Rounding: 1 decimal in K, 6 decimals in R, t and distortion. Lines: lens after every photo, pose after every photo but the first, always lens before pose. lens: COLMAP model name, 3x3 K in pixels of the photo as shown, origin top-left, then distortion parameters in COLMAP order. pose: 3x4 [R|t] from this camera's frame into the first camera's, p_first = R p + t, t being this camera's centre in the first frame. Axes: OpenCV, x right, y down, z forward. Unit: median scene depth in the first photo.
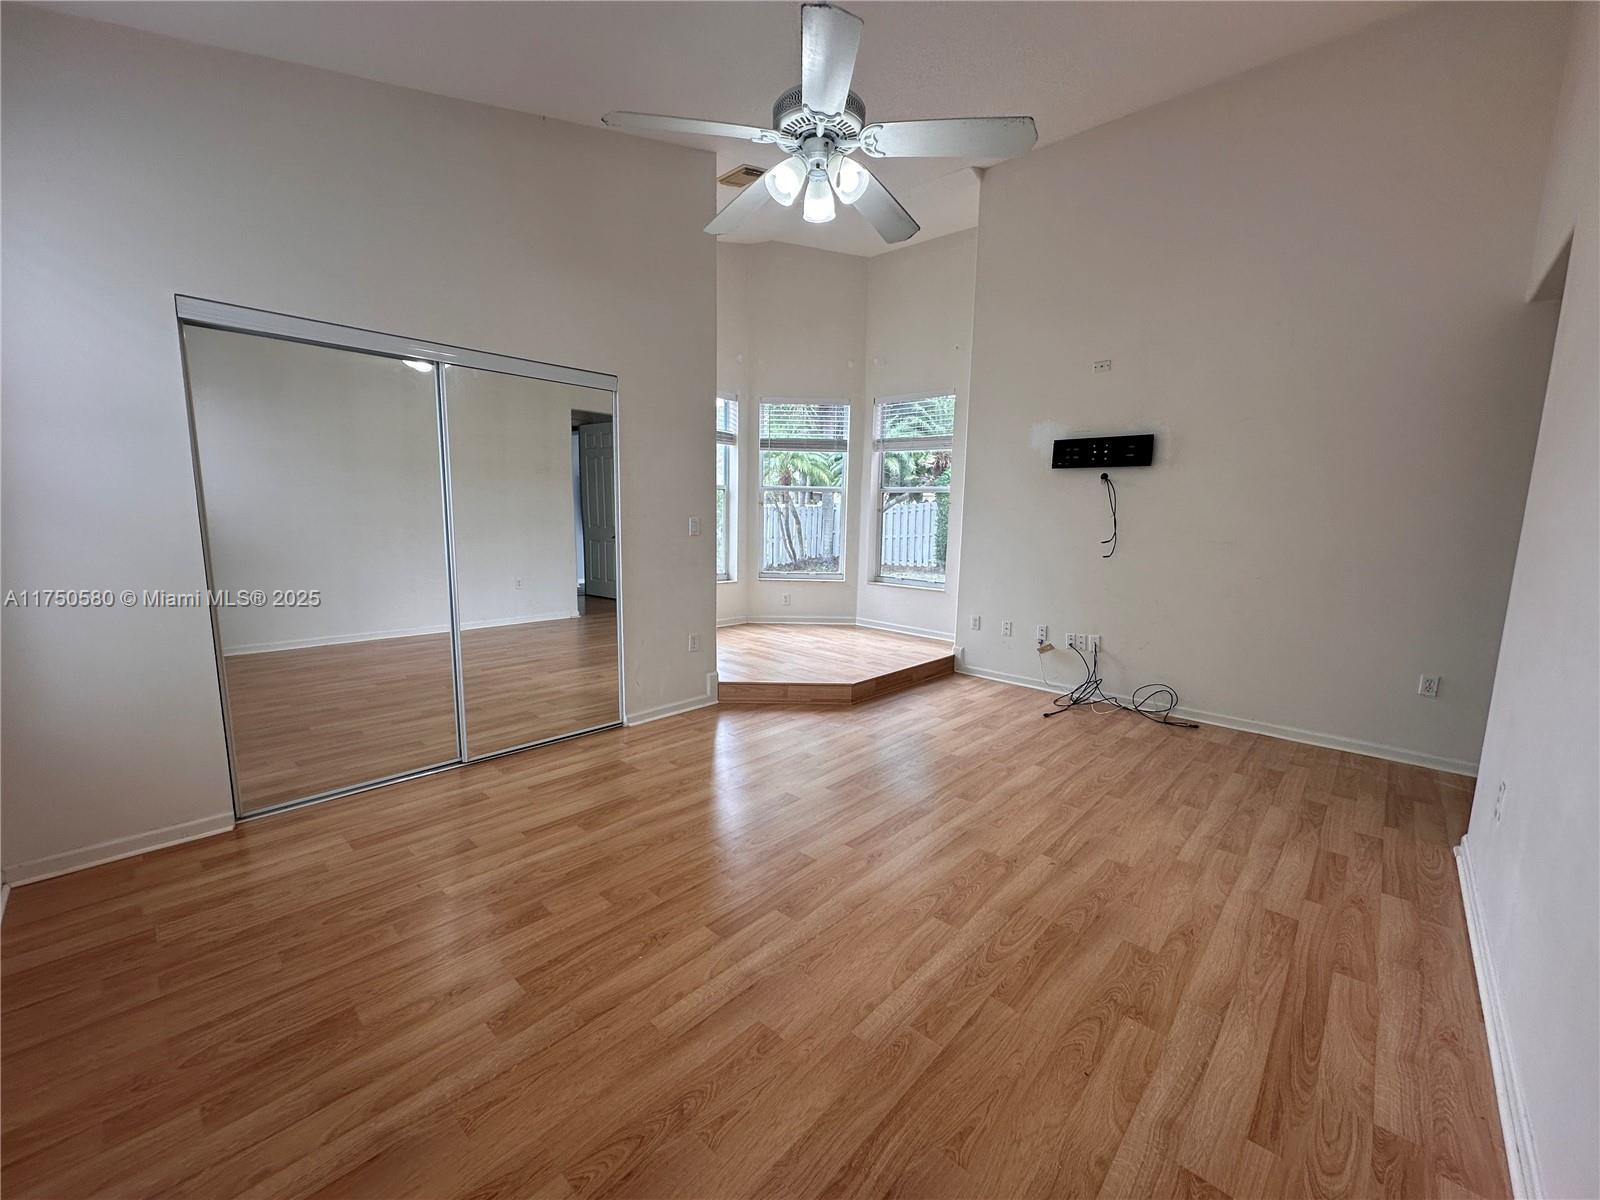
lens RADIAL K [[636.3, 0, 798.1], [0, 636.3, 597.1], [0, 0, 1]] dist [-0.001982, -0.000118]
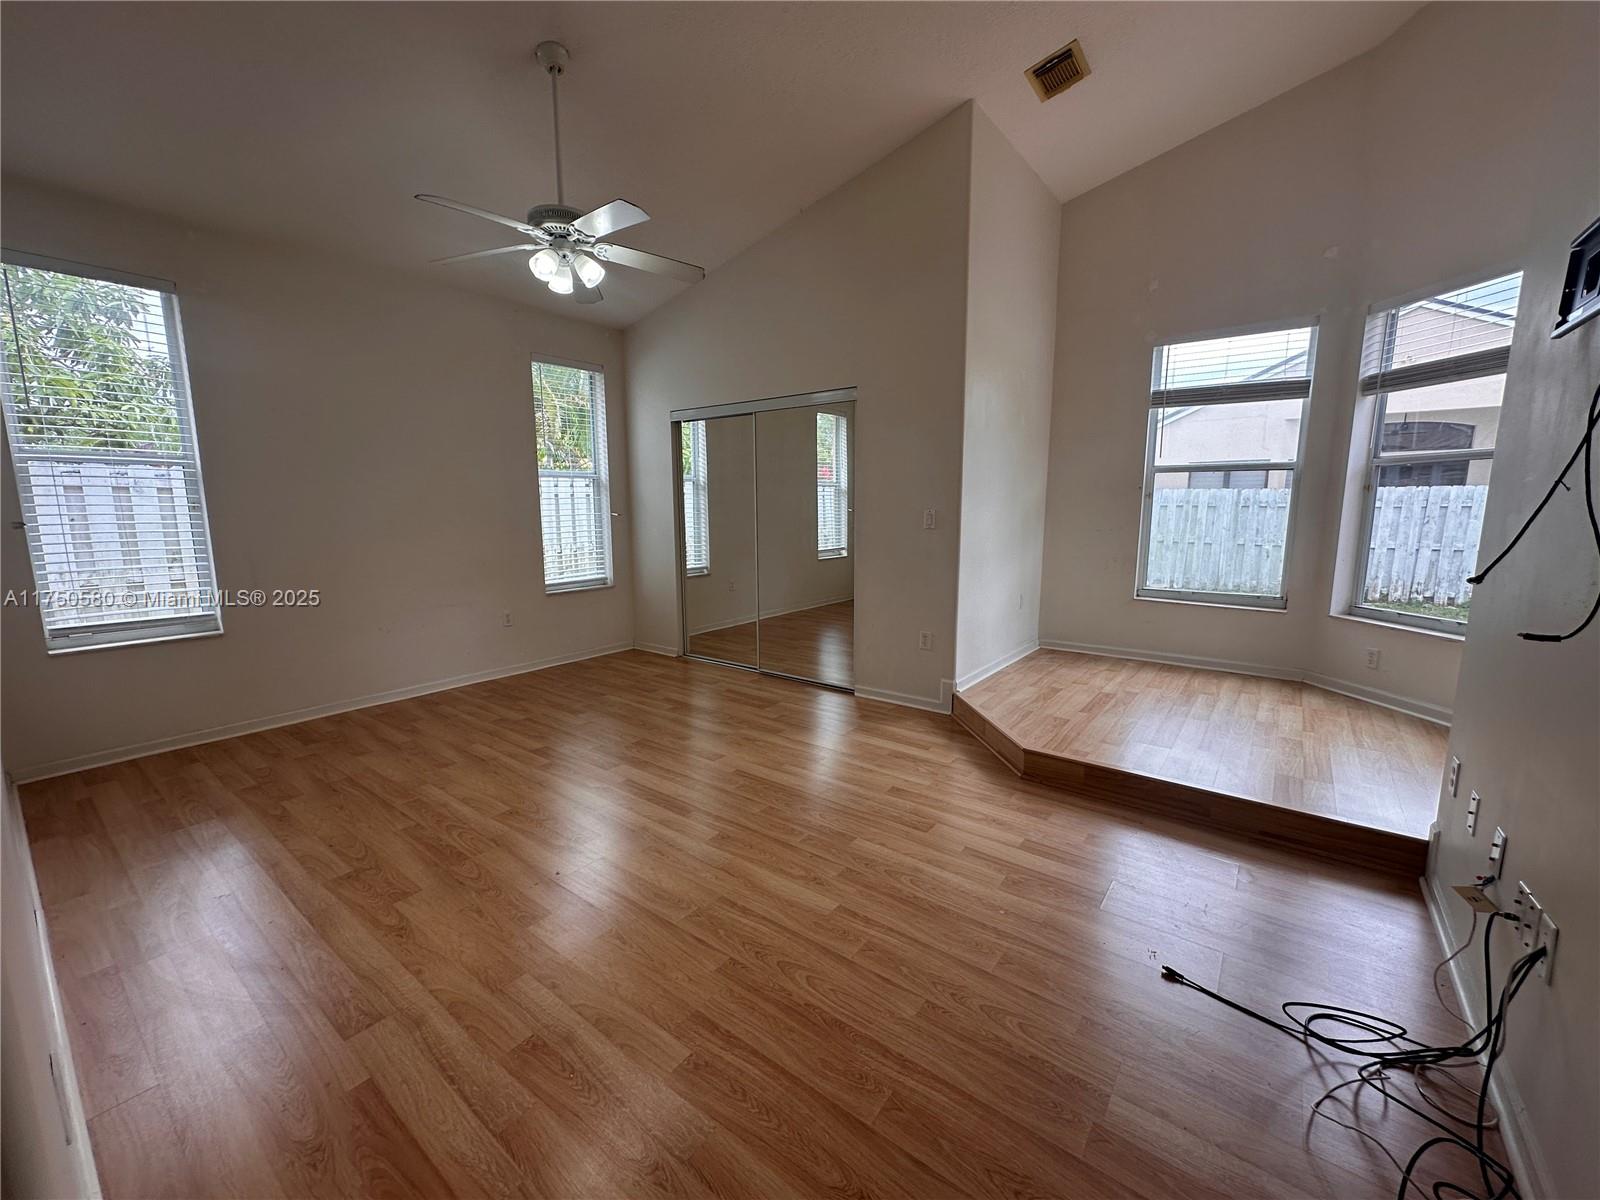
lens RADIAL K [[636.3, 0, 800.1], [0, 636.3, 604.9], [0, 0, 1]] dist [-0.001982, -0.000118]
pose [[0.103290, 0.134880, -0.985464, 1.327165], [-0.128550, 0.984264, 0.121242, -0.129008], [0.986309, 0.114159, 0.119004, 1.216107]]
